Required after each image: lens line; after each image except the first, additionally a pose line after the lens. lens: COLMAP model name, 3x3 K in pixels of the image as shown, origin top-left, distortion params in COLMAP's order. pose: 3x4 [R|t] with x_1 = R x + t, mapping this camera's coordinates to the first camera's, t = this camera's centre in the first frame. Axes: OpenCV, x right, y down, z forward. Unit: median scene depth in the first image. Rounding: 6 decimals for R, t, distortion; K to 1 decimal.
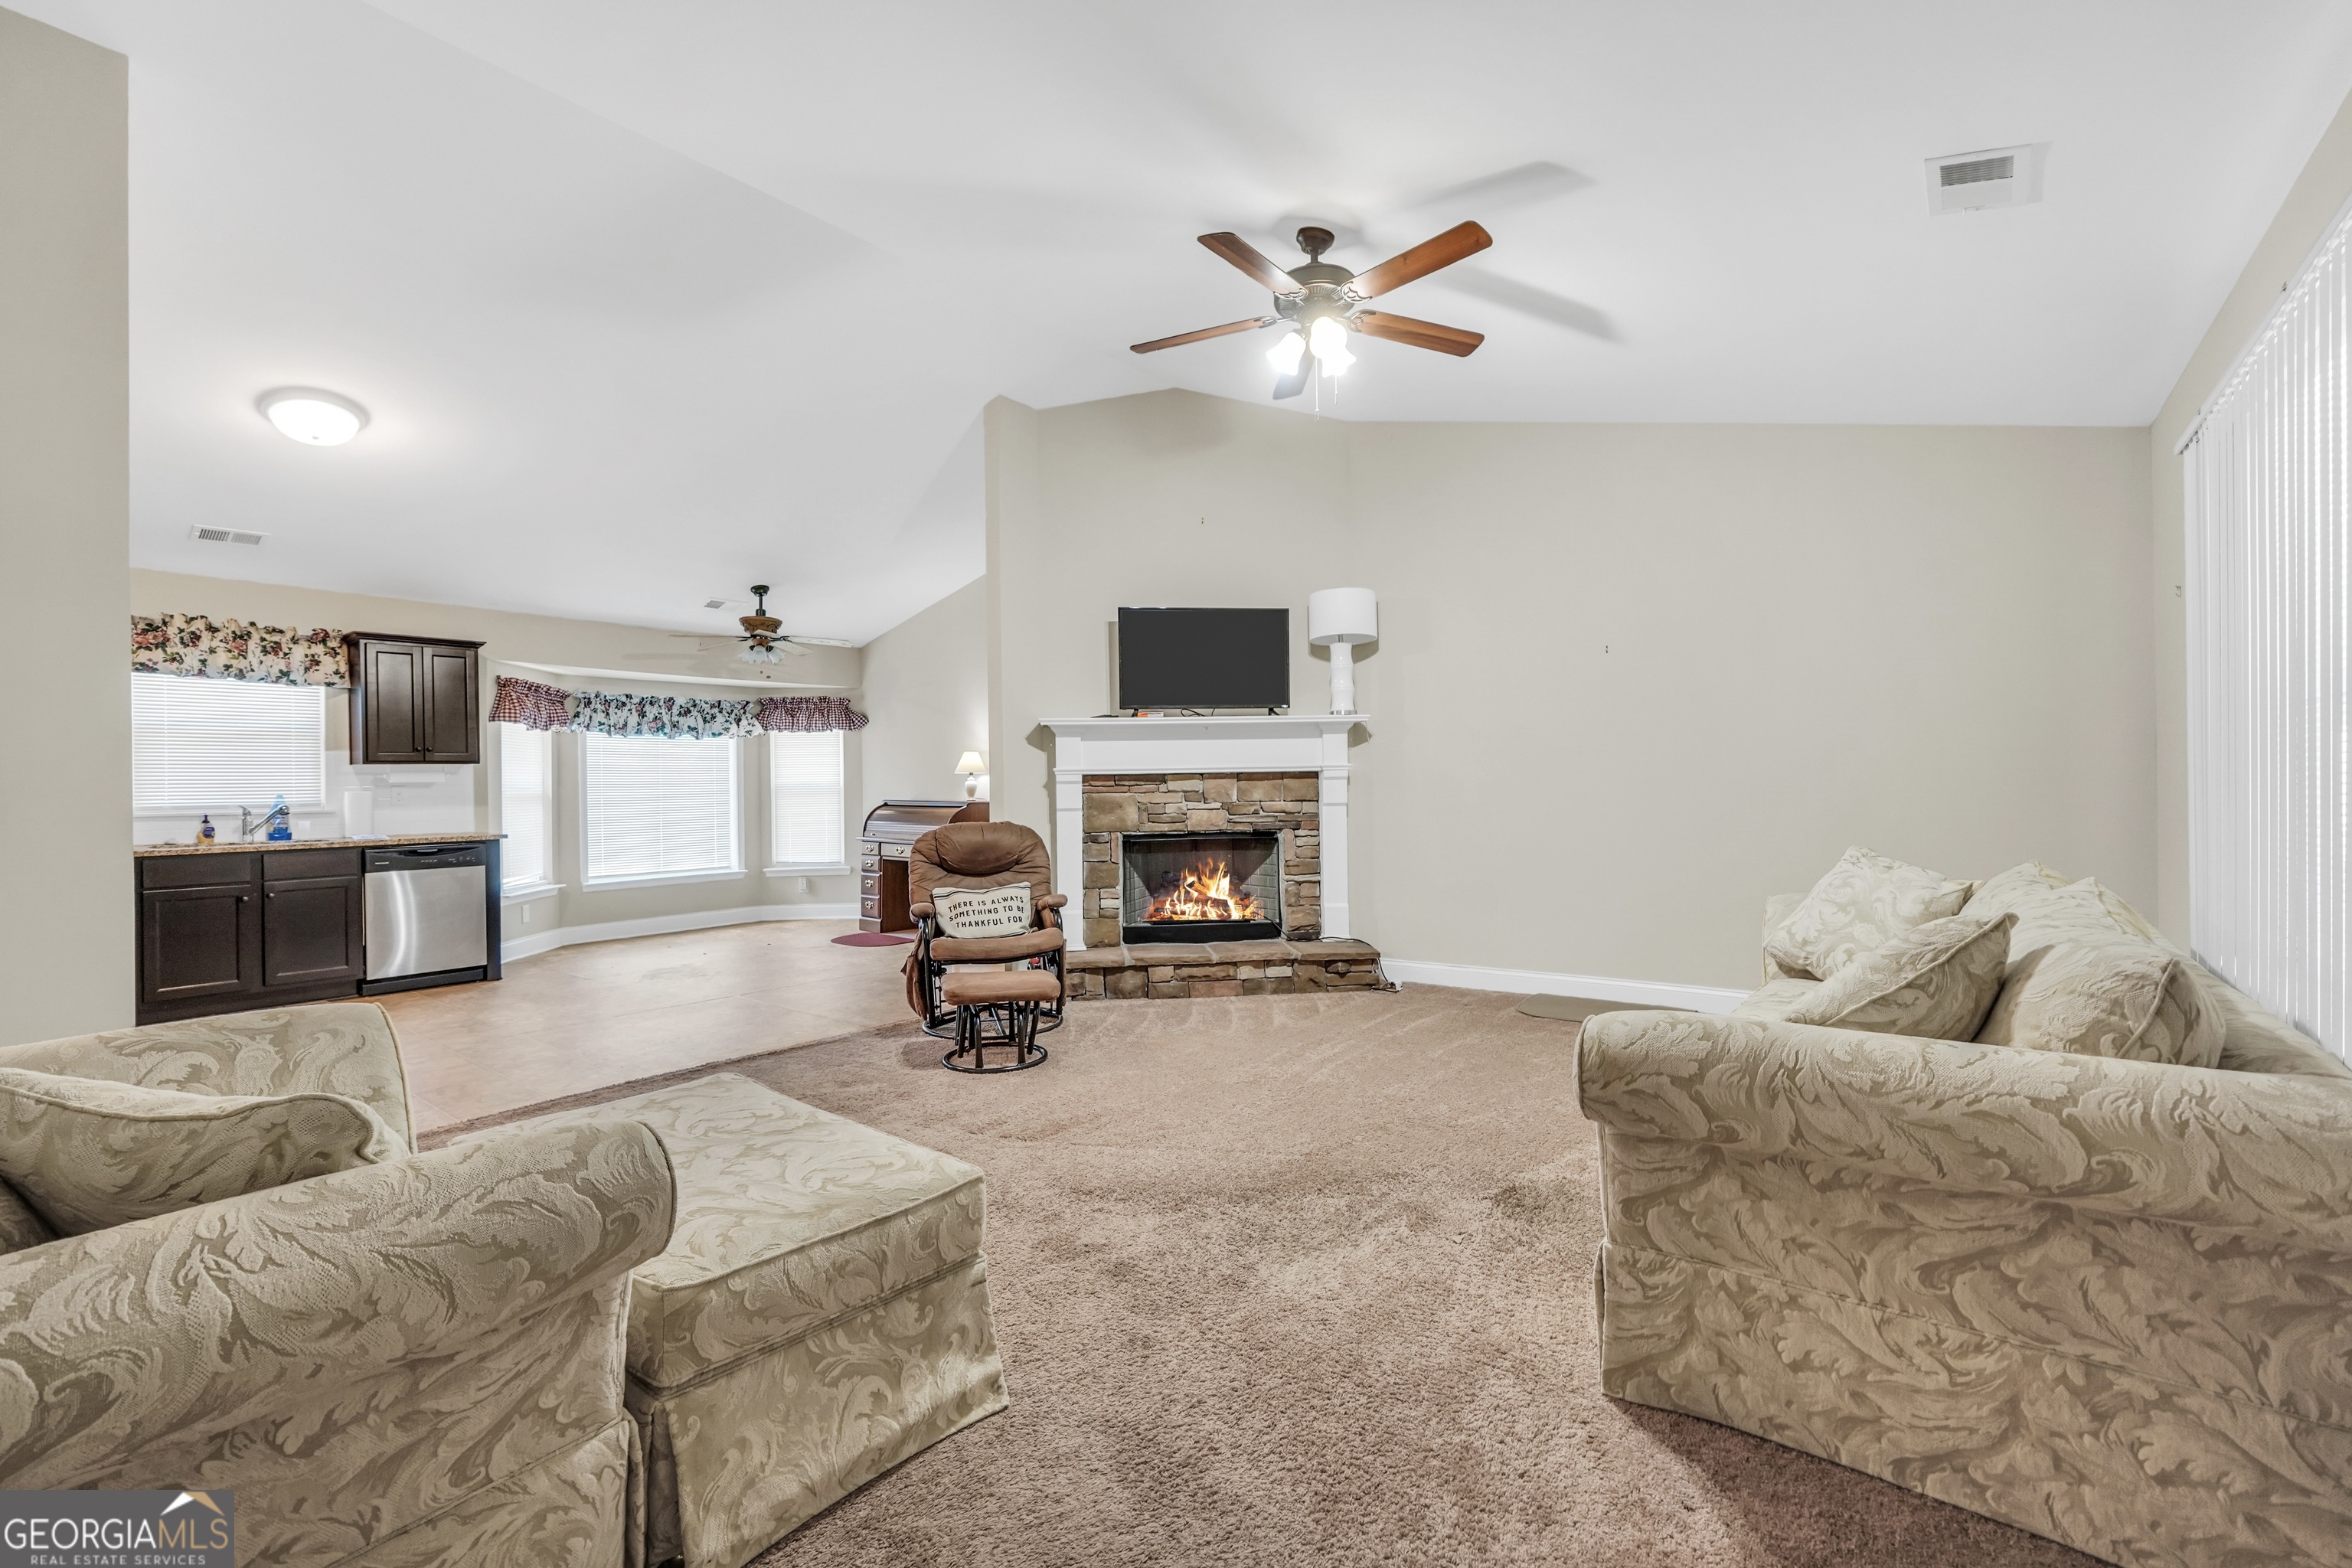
lens RADIAL K [[982.5, 0, 1141.2], [0, 982.5, 778.7], [0, 0, 1]] dist [0.000157, 0.000248]
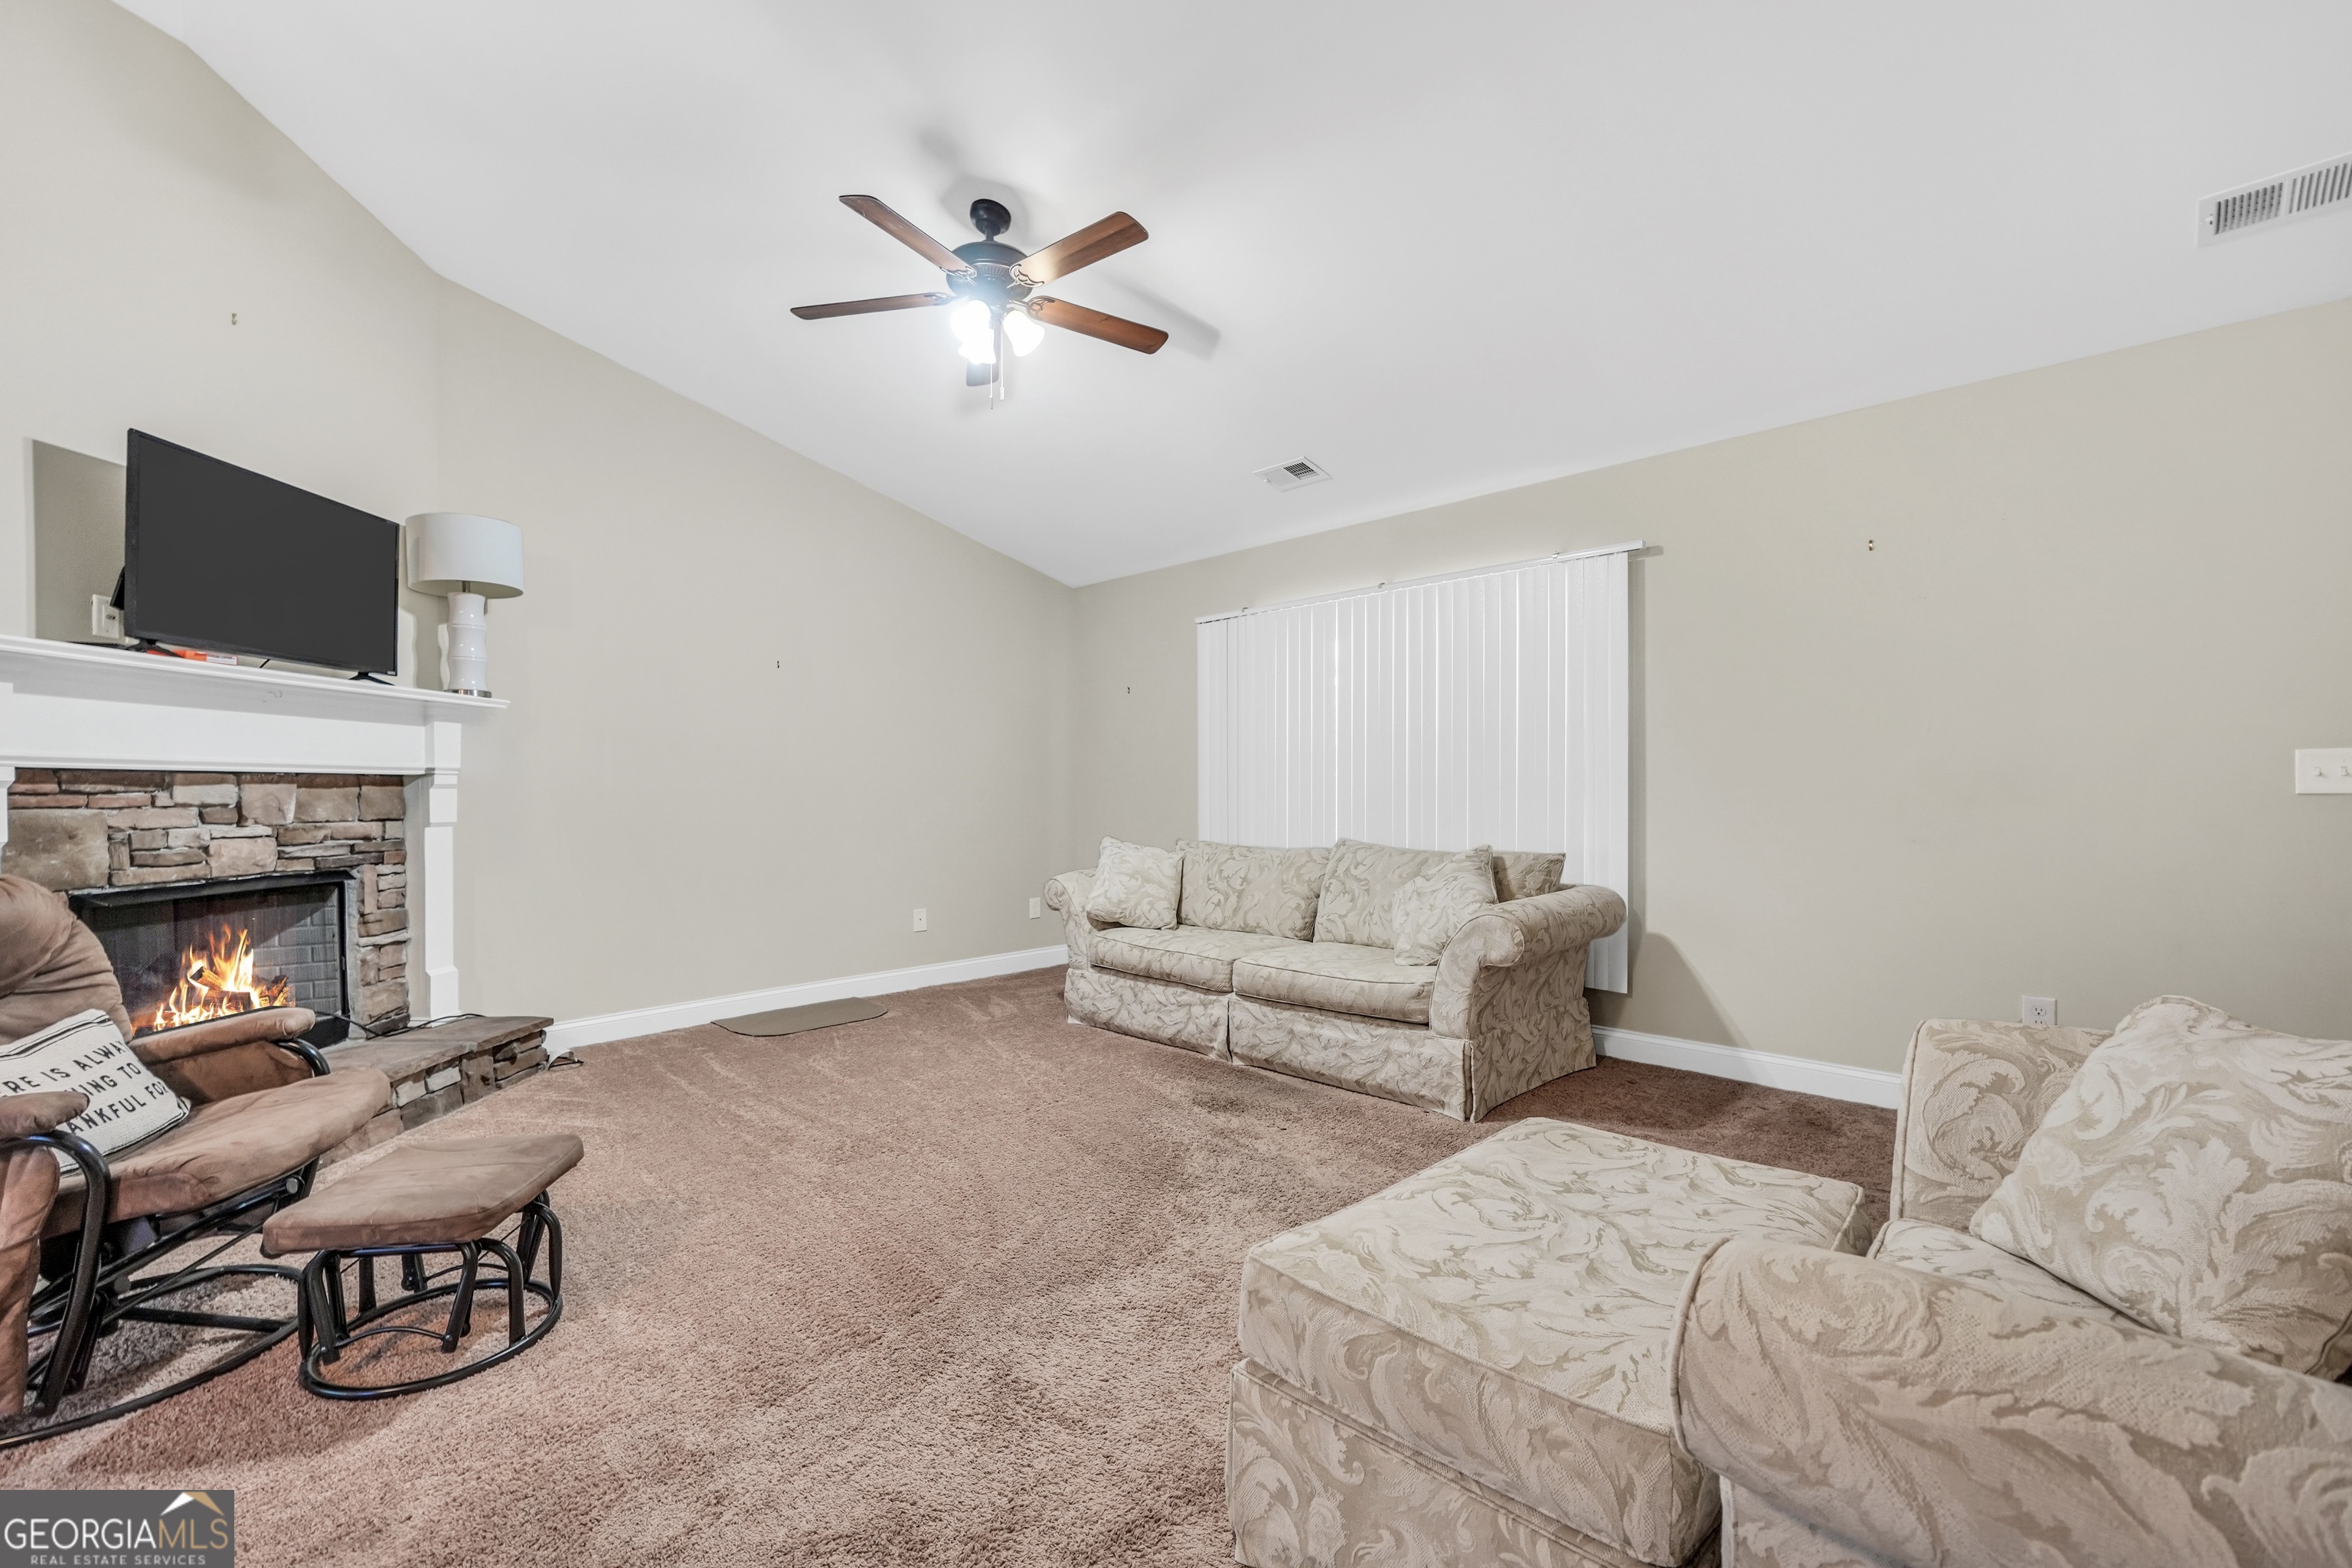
lens RADIAL K [[991.2, 0, 1161.8], [0, 991.2, 797.6], [0, 0, 1]] dist [0.001292, 0.000269]
pose [[0.116370, 0.007585, 0.993177, -0.432189], [-0.003119, 0.999969, -0.007271, 0.011044], [-0.993201, -0.002252, 0.116390, 0.416697]]
